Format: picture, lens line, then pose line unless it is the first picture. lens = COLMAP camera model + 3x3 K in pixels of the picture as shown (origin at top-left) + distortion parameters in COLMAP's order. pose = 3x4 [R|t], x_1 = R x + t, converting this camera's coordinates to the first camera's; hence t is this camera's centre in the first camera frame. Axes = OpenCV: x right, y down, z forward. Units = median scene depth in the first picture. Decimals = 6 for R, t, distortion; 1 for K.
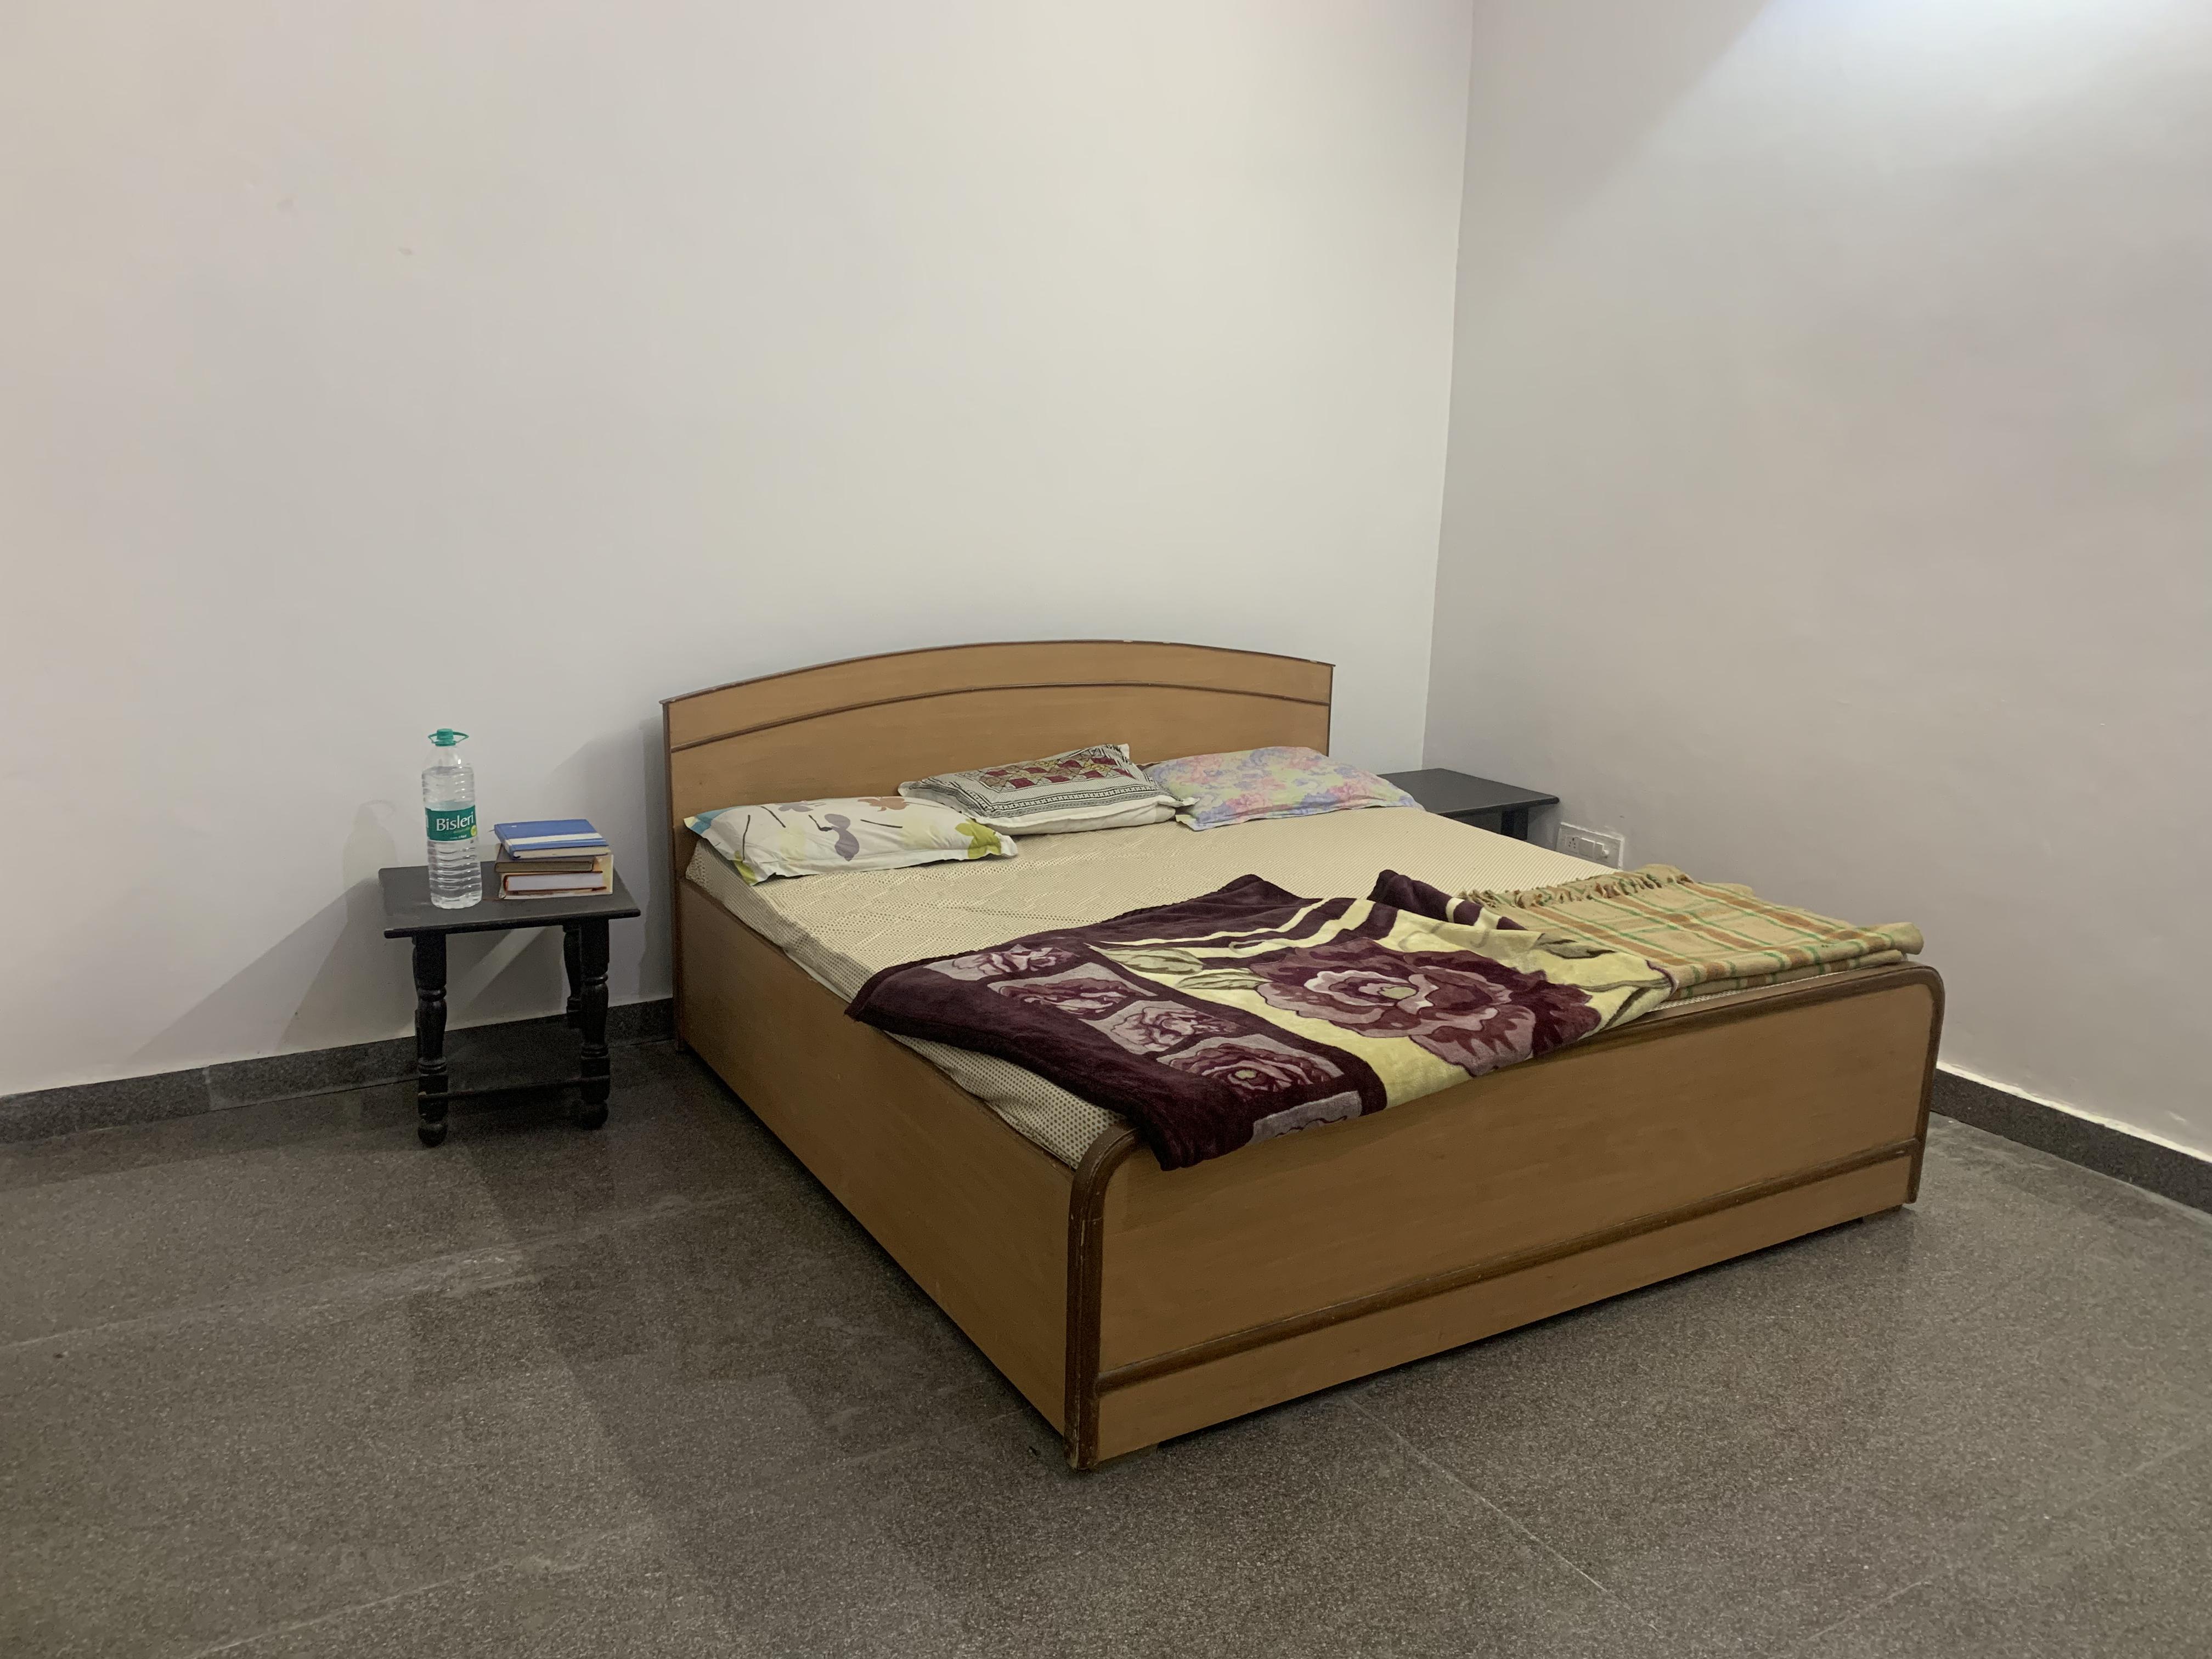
lens RADIAL K [[1726.5, 0, 1106.0], [0, 1726.5, 829.5], [0, 0, 1]] dist [0.082639, -0.002441]
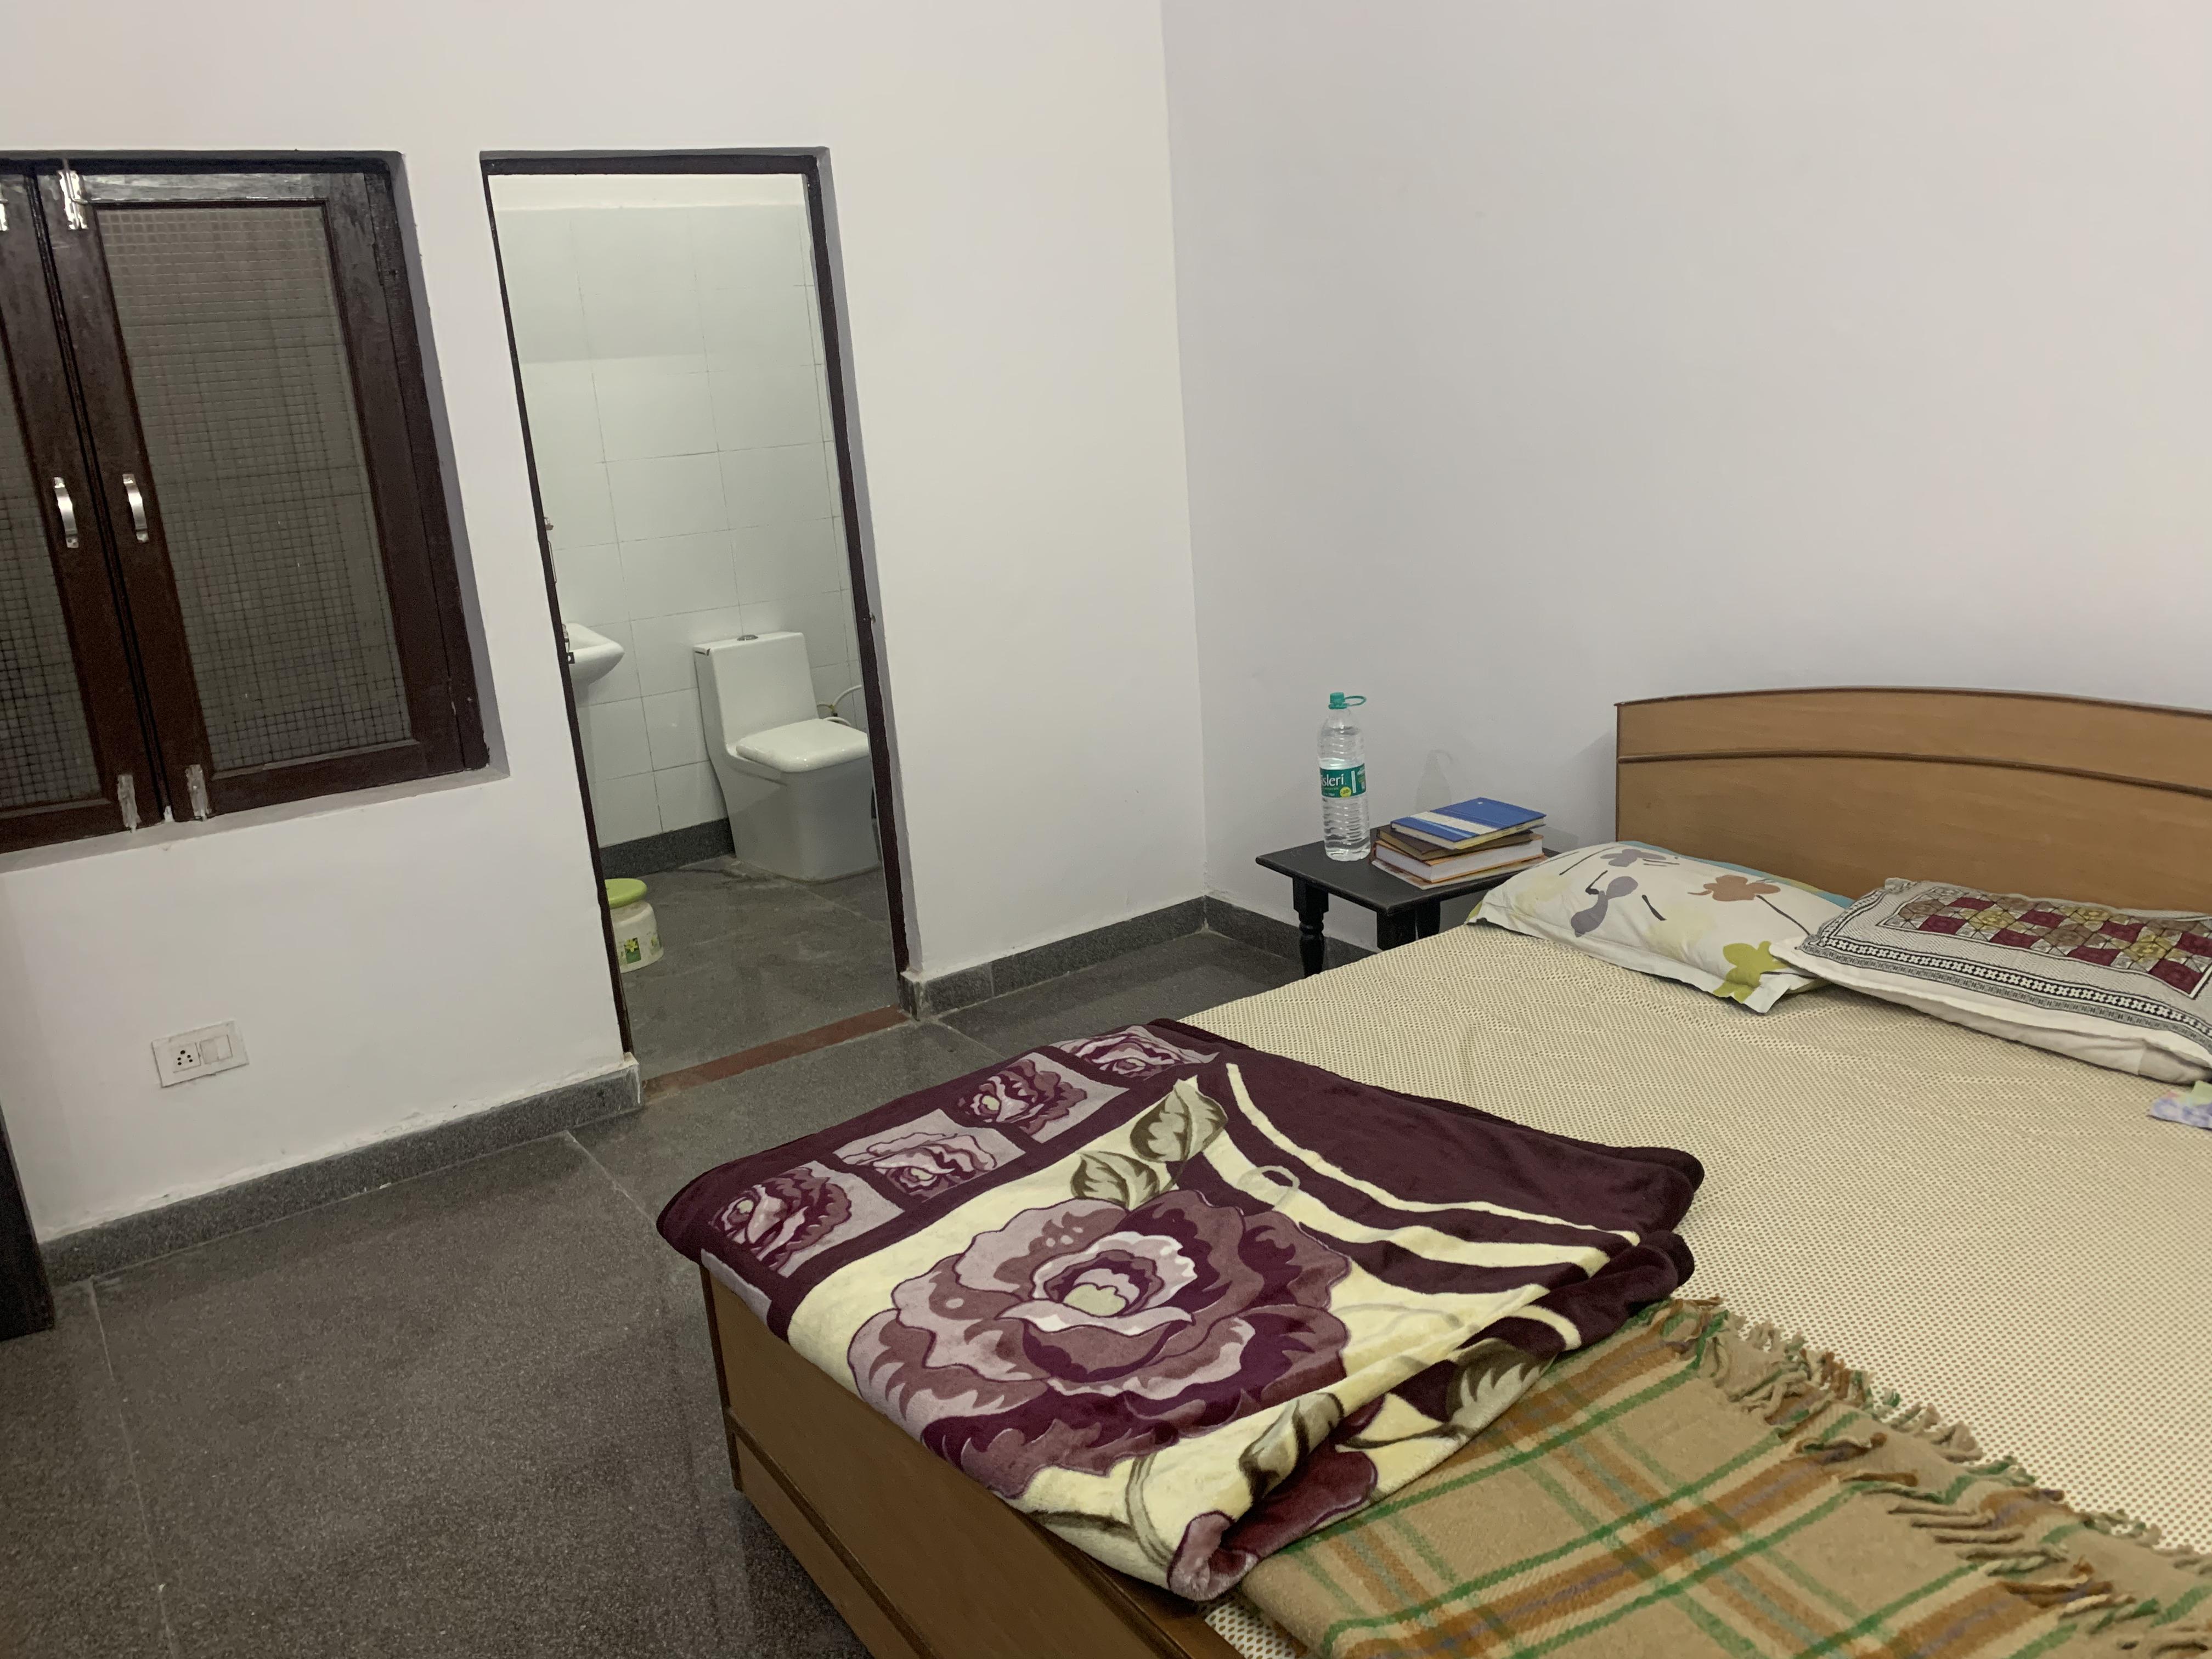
lens RADIAL K [[1726.5, 0, 1106.0], [0, 1726.5, 829.5], [0, 0, 1]] dist [0.082639, -0.002441]
pose [[0.039329, 0.237492, -0.970593, 0.769729], [-0.131679, 0.964105, 0.230569, -0.234925], [0.990512, 0.118739, 0.069190, 0.922077]]
